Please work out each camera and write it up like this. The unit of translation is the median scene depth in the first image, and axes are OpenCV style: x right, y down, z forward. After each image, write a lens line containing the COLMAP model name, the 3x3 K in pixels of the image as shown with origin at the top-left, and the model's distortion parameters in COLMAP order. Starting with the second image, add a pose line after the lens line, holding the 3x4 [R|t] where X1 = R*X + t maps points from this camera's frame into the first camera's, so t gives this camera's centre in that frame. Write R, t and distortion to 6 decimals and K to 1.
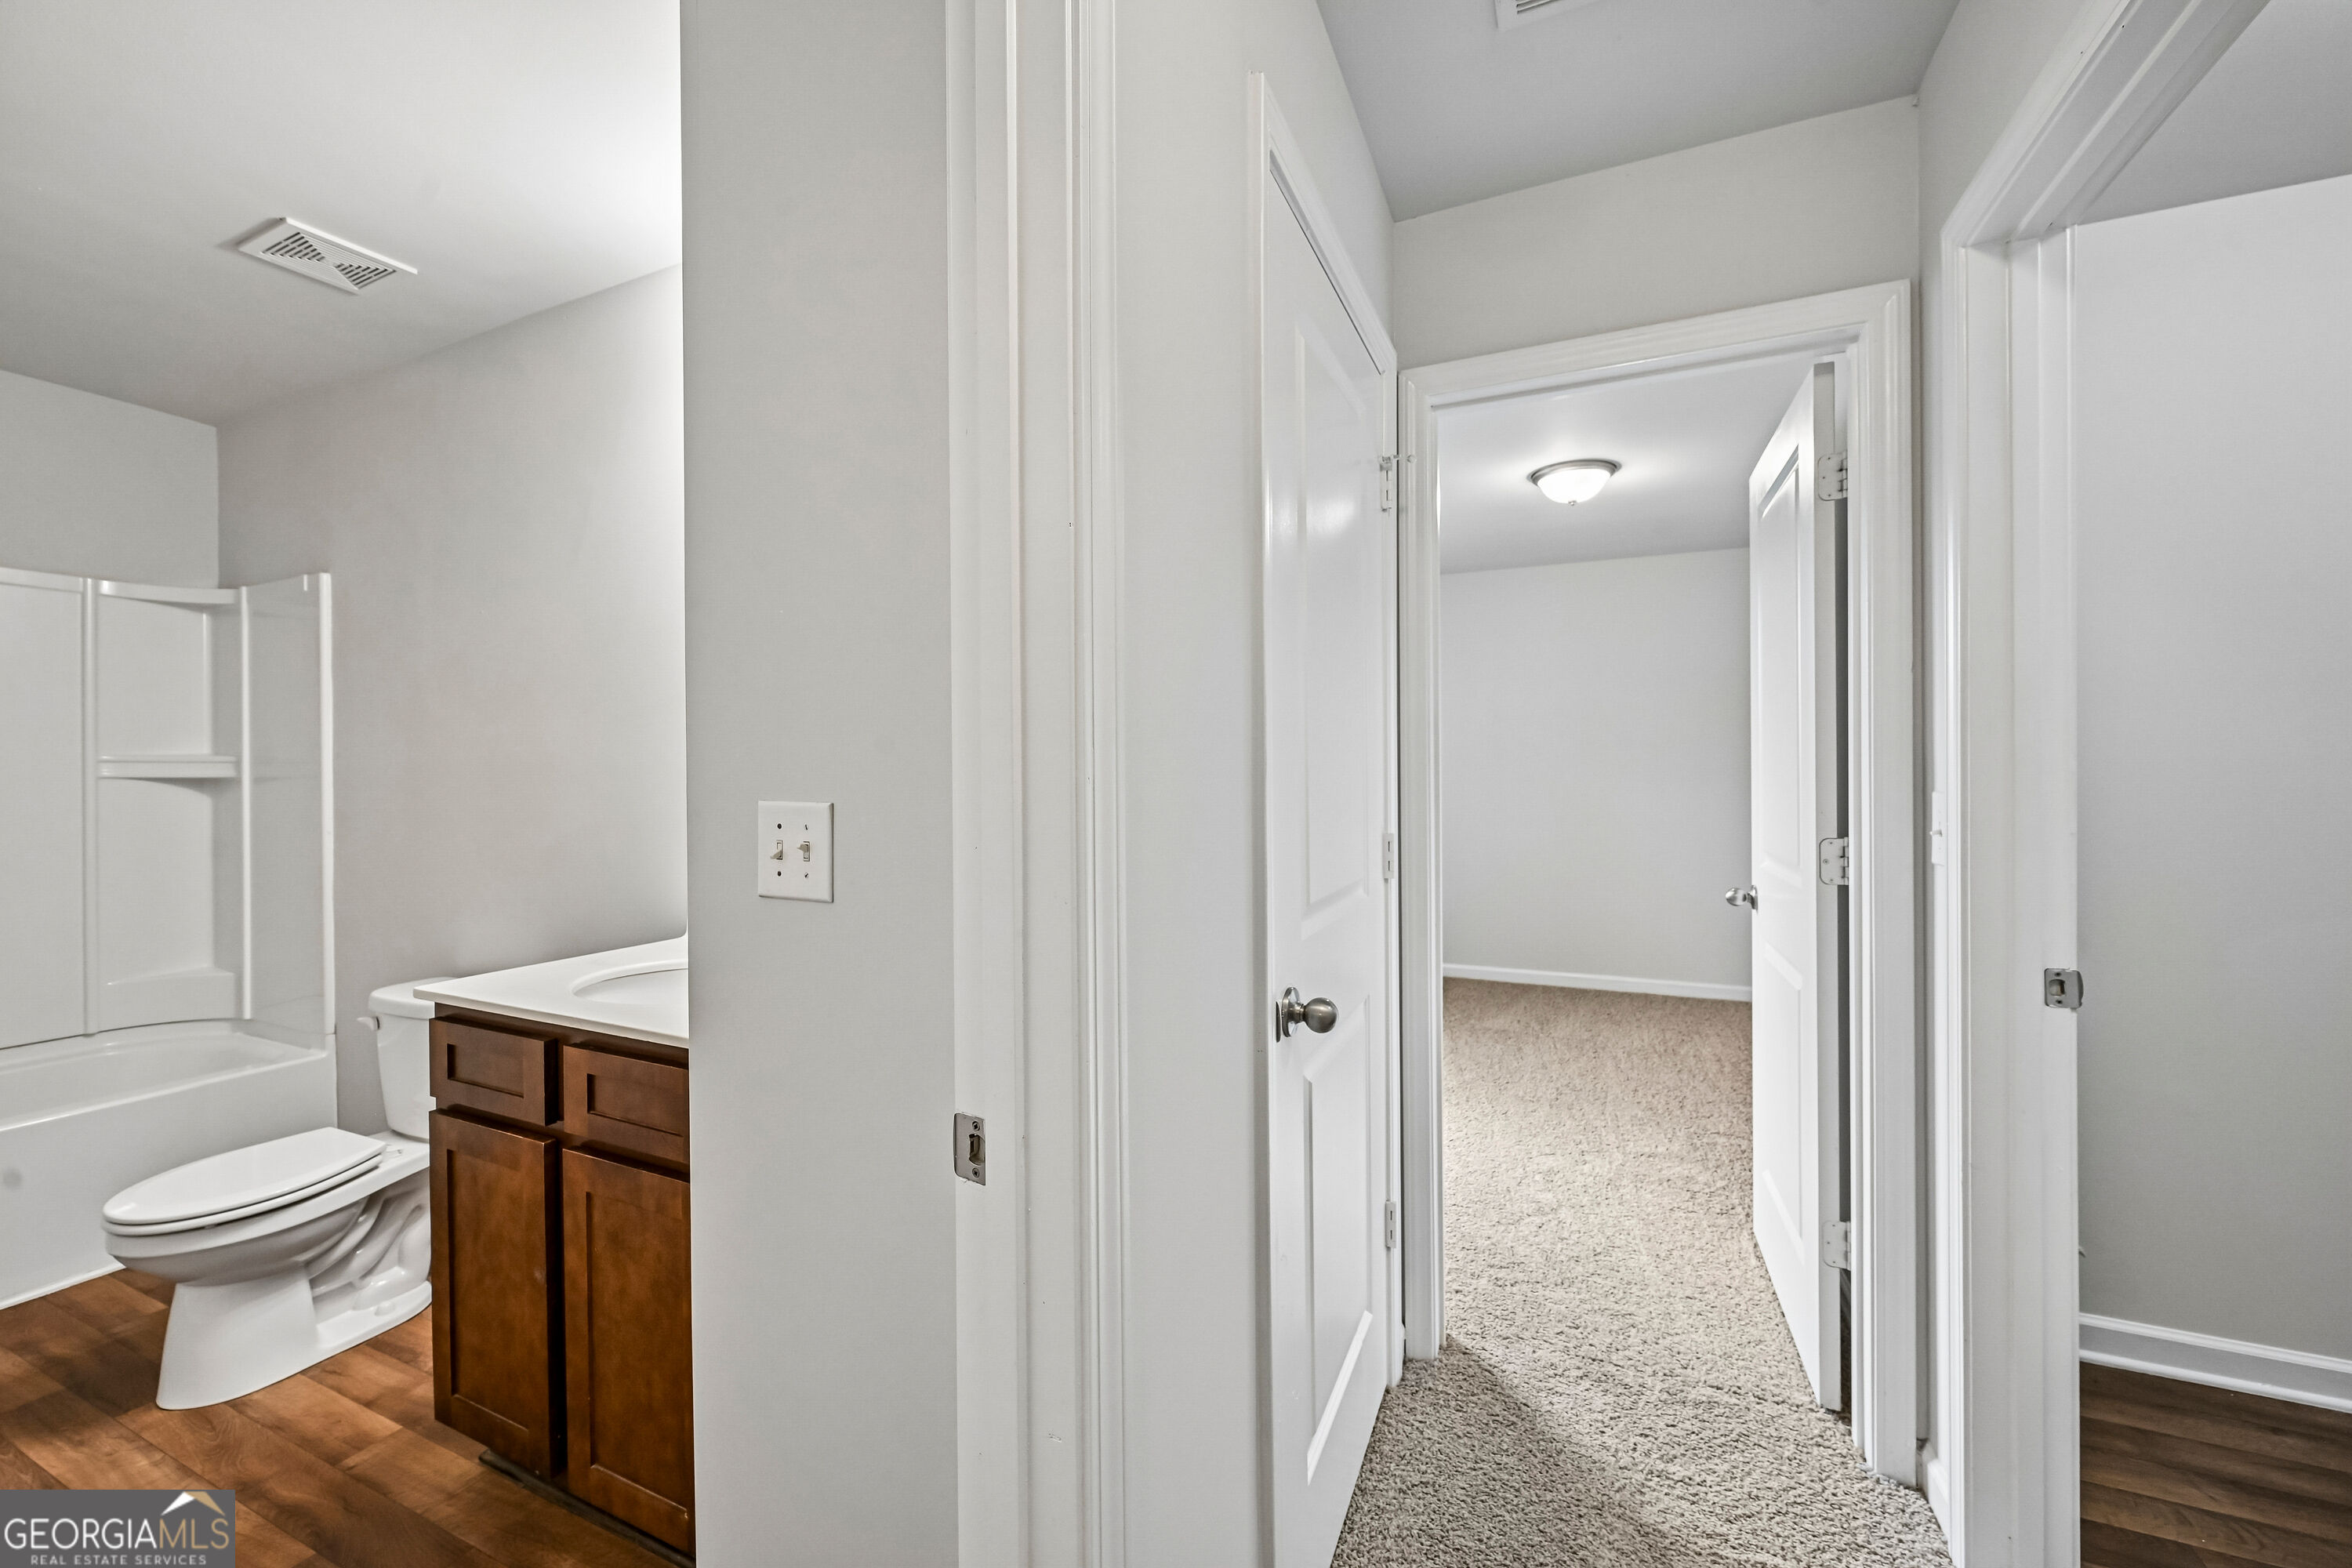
lens RADIAL K [[918.0, 0, 1180.4], [0, 918.0, 778.4], [0, 0, 1]] dist [-0.002360, 0.000189]
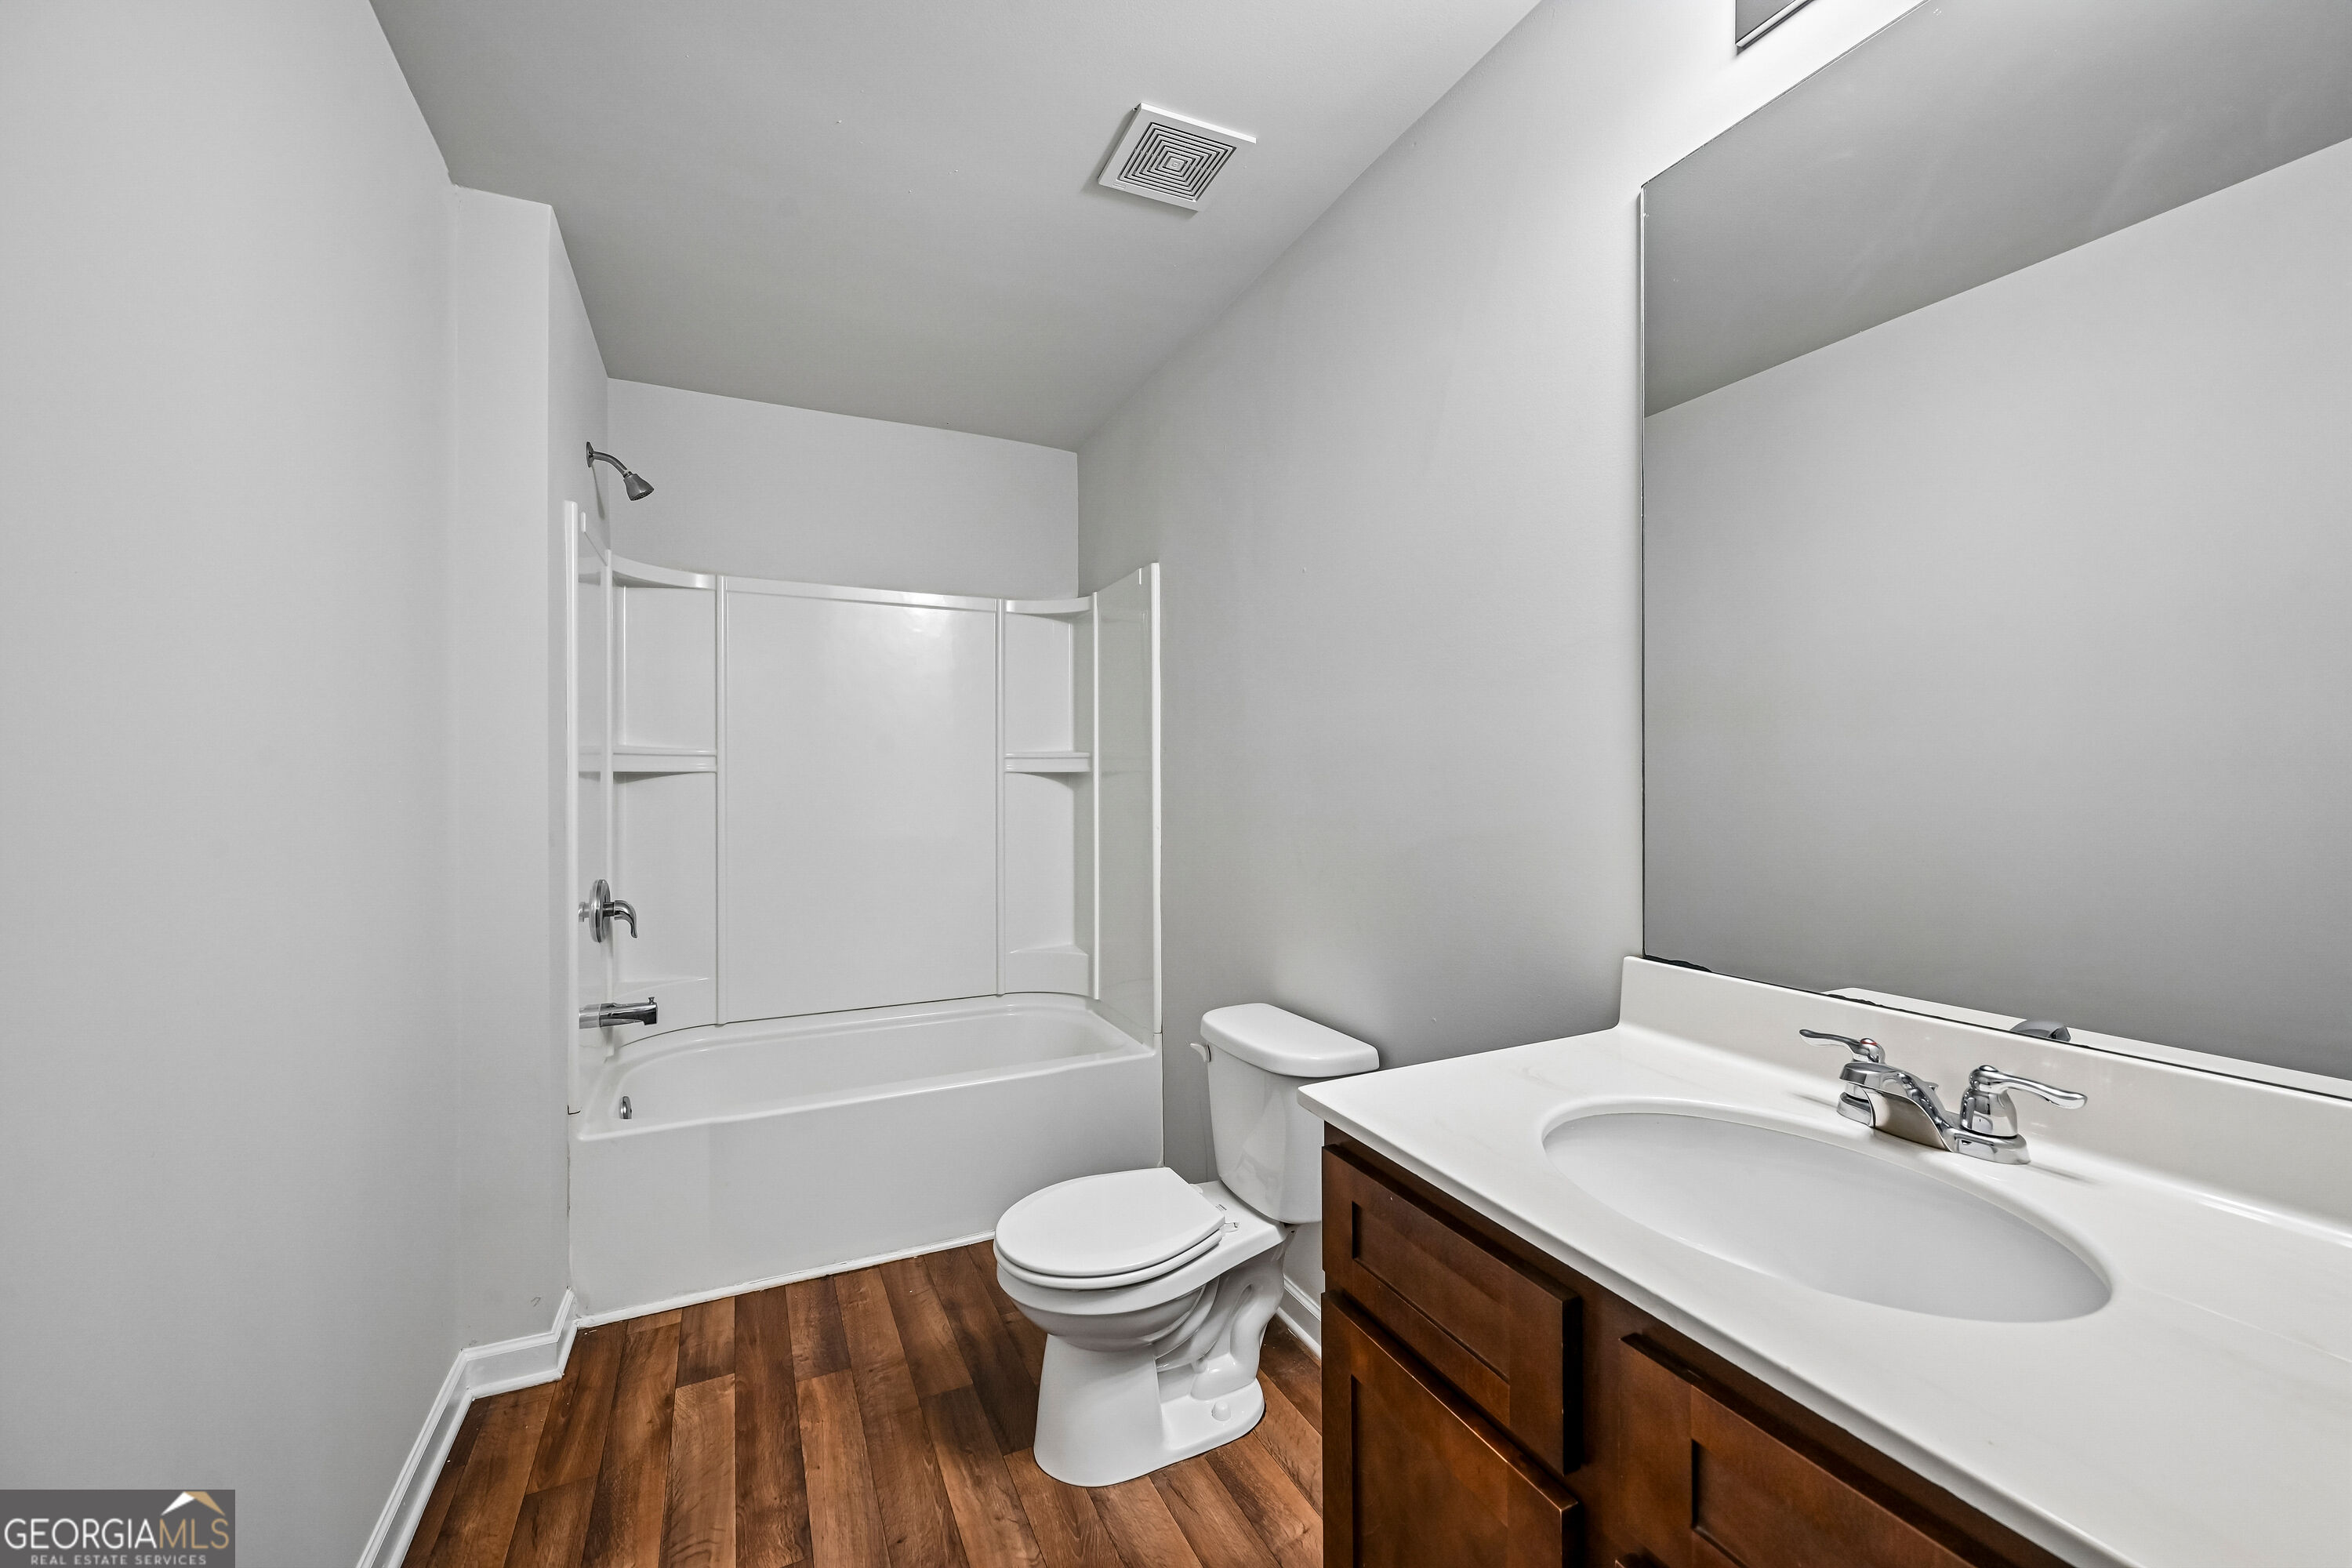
lens RADIAL K [[918.0, 0, 1180.4], [0, 918.0, 778.4], [0, 0, 1]] dist [-0.002360, 0.000189]
pose [[0.769466, 0.003177, -0.638680, -0.369870], [-0.002192, 0.999995, 0.002333, 0.005080], [0.638685, -0.000395, 0.769469, 0.339383]]
